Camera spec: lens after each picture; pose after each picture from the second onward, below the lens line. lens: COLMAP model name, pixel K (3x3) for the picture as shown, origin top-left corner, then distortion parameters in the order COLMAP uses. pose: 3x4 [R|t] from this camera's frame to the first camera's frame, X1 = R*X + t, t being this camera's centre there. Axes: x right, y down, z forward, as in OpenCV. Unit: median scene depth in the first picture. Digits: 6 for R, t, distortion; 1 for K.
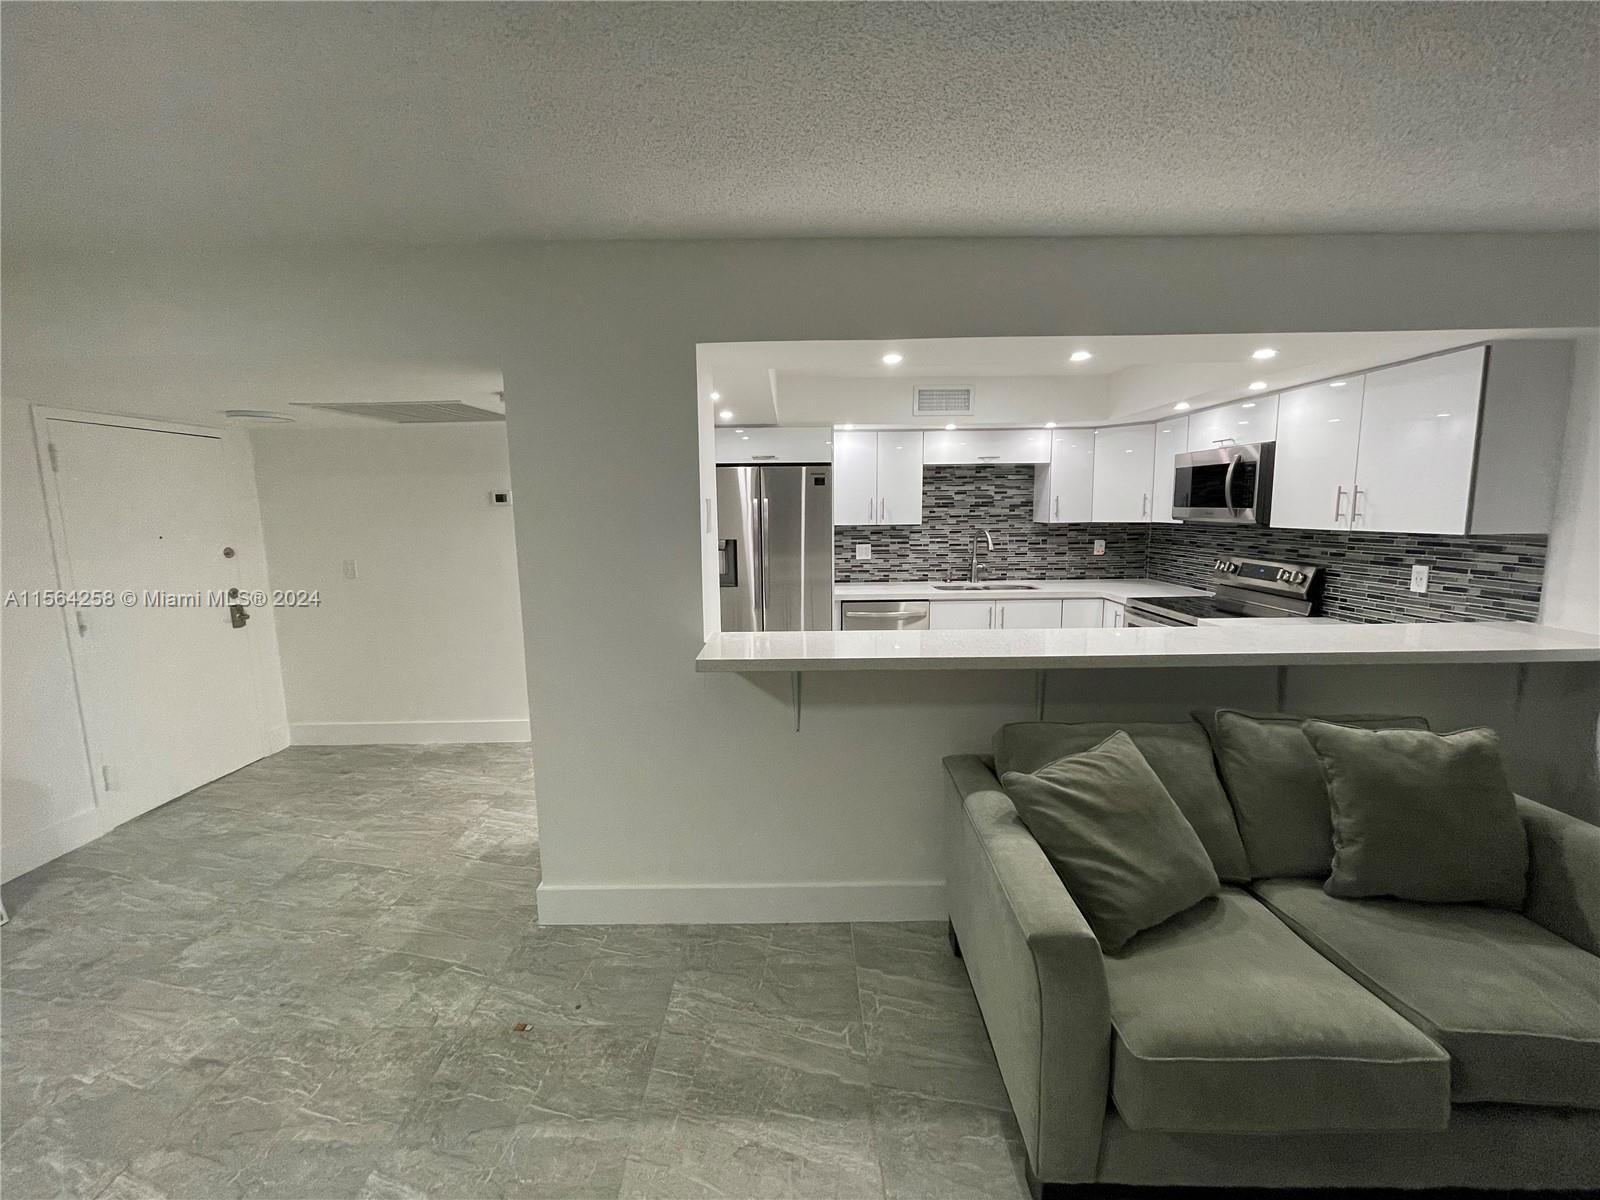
lens RADIAL K [[646.2, 0, 798.4], [0, 646.2, 594.0], [0, 0, 1]] dist [-0.000583, -0.000065]
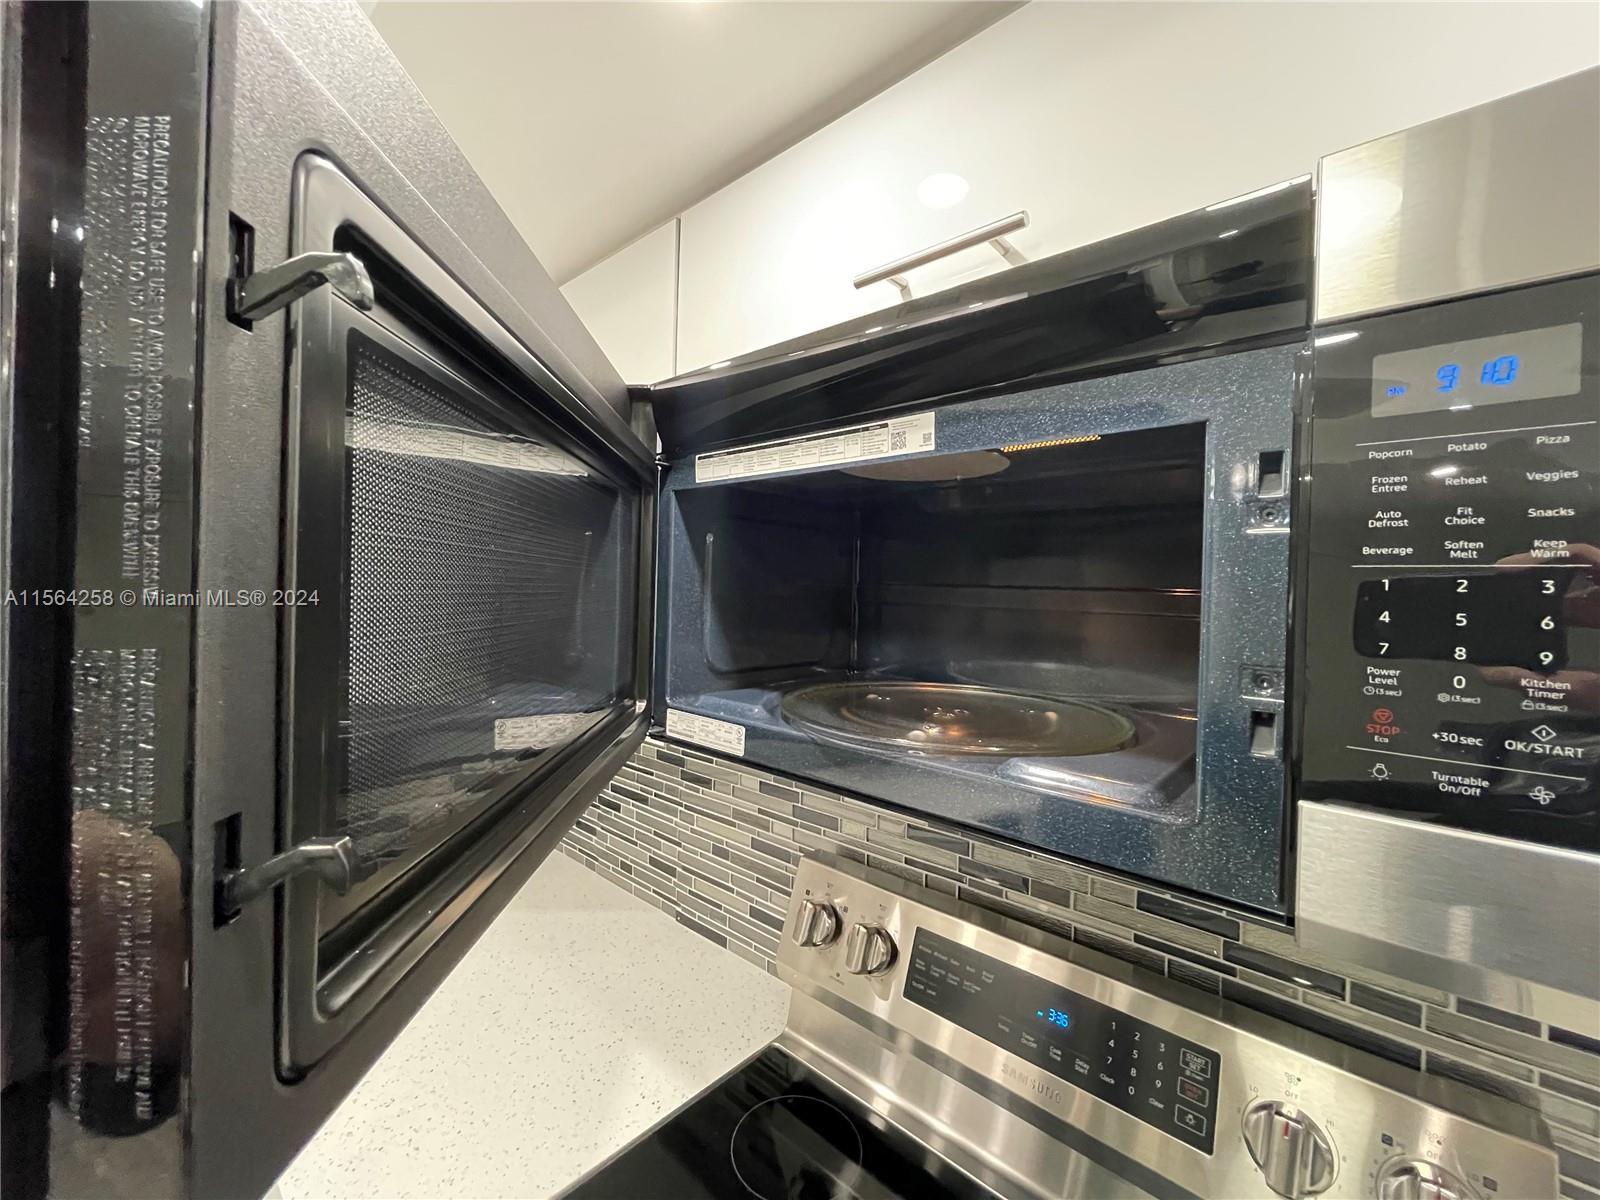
lens RADIAL K [[646.2, 0, 797.3], [0, 646.2, 602.2], [0, 0, 1]] dist [-0.000583, -0.000065]
pose [[0.665248, 0.021675, 0.746308, 0.570635], [0.066195, 0.993930, -0.087872, -0.160051], [-0.743682, 0.107859, 0.659775, 1.004737]]
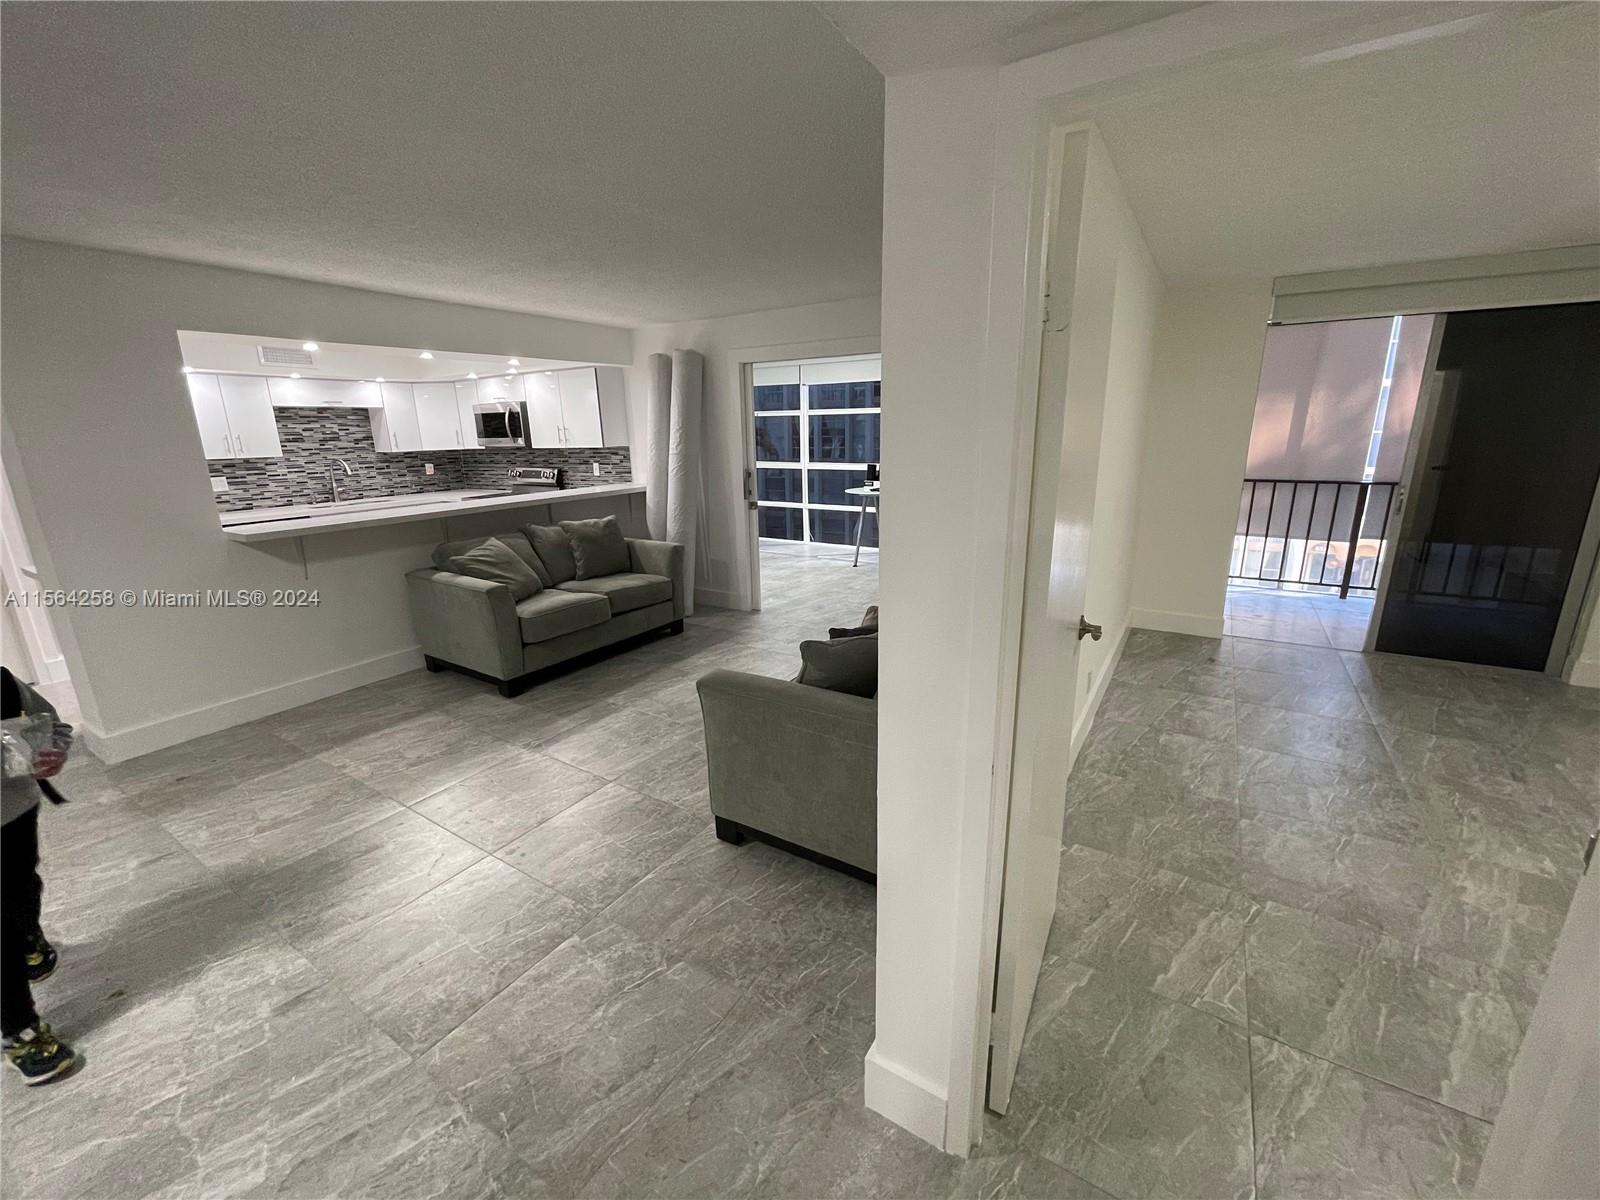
lens RADIAL K [[646.2, 0, 793.0], [0, 646.2, 591.4], [0, 0, 1]] dist [-0.000583, -0.000065]
pose [[0.537336, -0.207338, 0.817485, -0.469398], [0.131959, 0.978040, 0.161323, 0.097808], [-0.832981, 0.021190, 0.552896, -0.639366]]
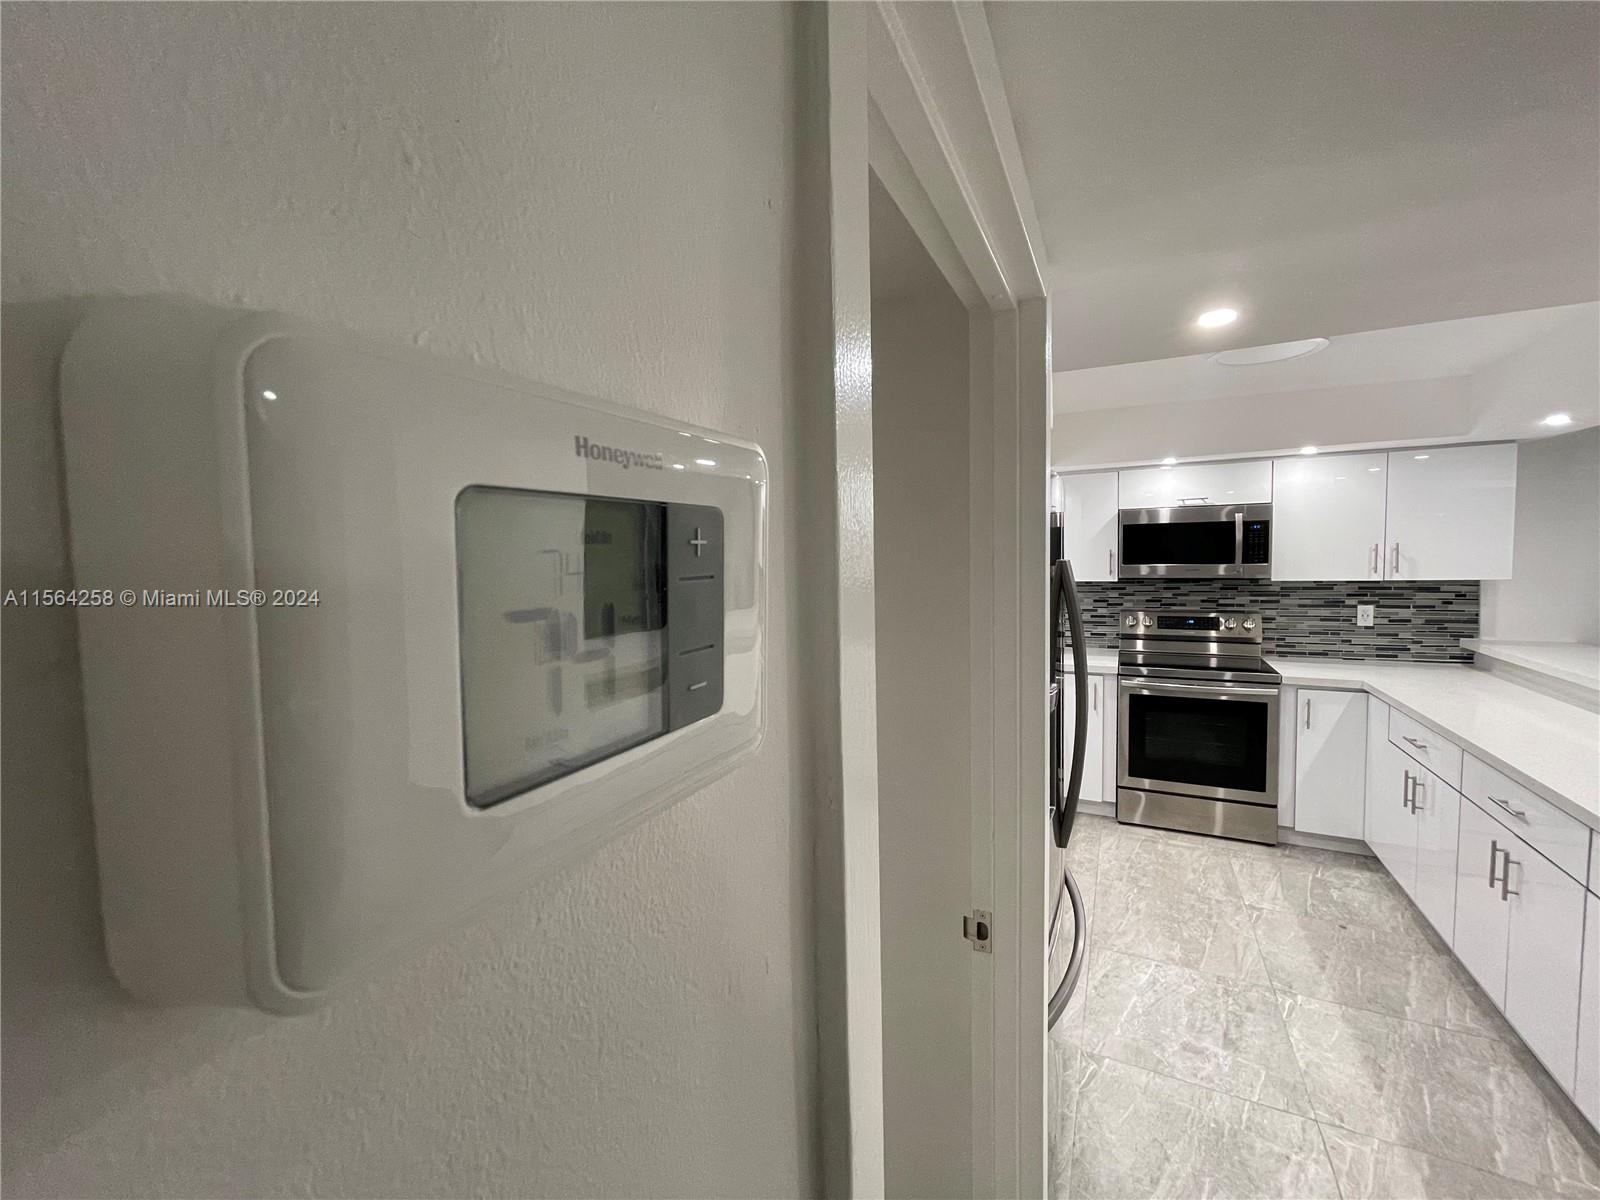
lens RADIAL K [[646.2, 0, 800.1], [0, 646.2, 599.9], [0, 0, 1]] dist [-0.000583, -0.000065]
pose [[0.452545, -0.058183, 0.889841, -0.587376], [0.136407, 0.990642, -0.004599, -0.170559], [-0.881247, 0.123462, 0.456247, 1.179434]]
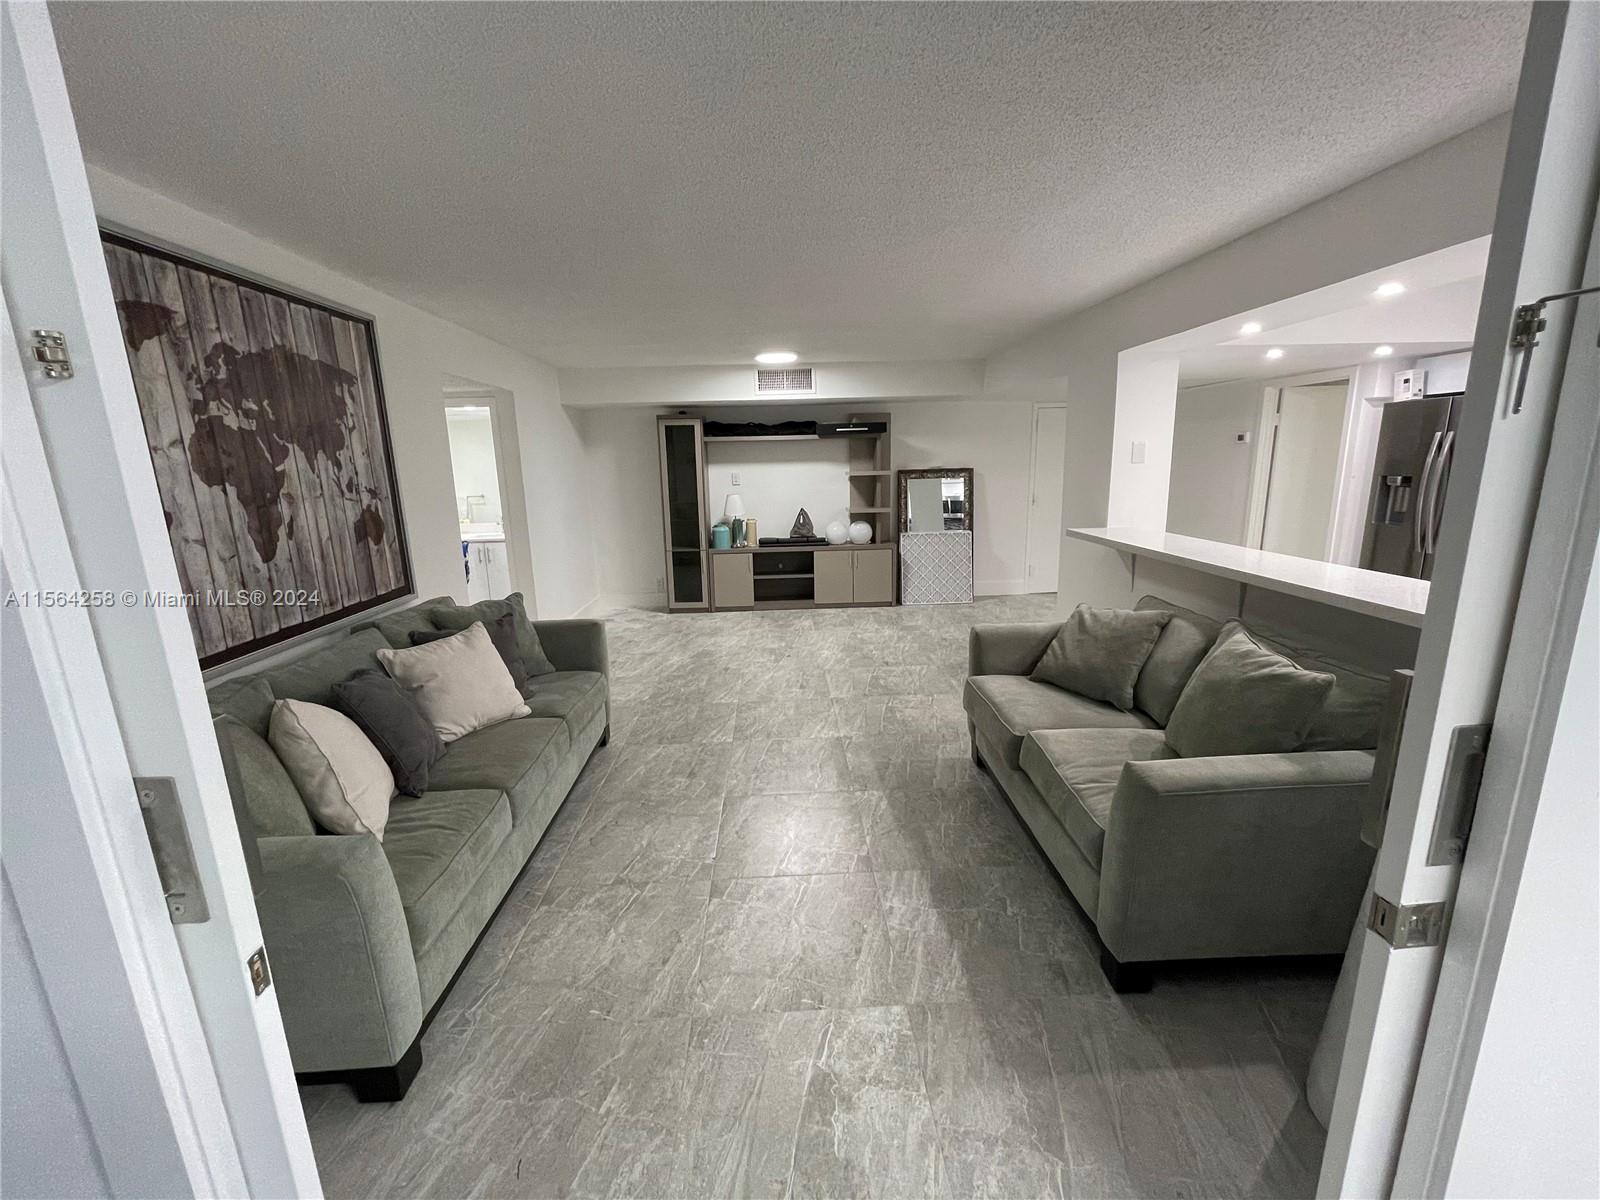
lens RADIAL K [[646.2, 0, 795.1], [0, 646.2, 591.8], [0, 0, 1]] dist [-0.000583, -0.000065]
pose [[0.037521, 0.212398, -0.976463, 1.038839], [-0.115135, 0.971562, 0.206908, -0.012331], [0.992641, 0.104661, 0.060909, 0.060079]]
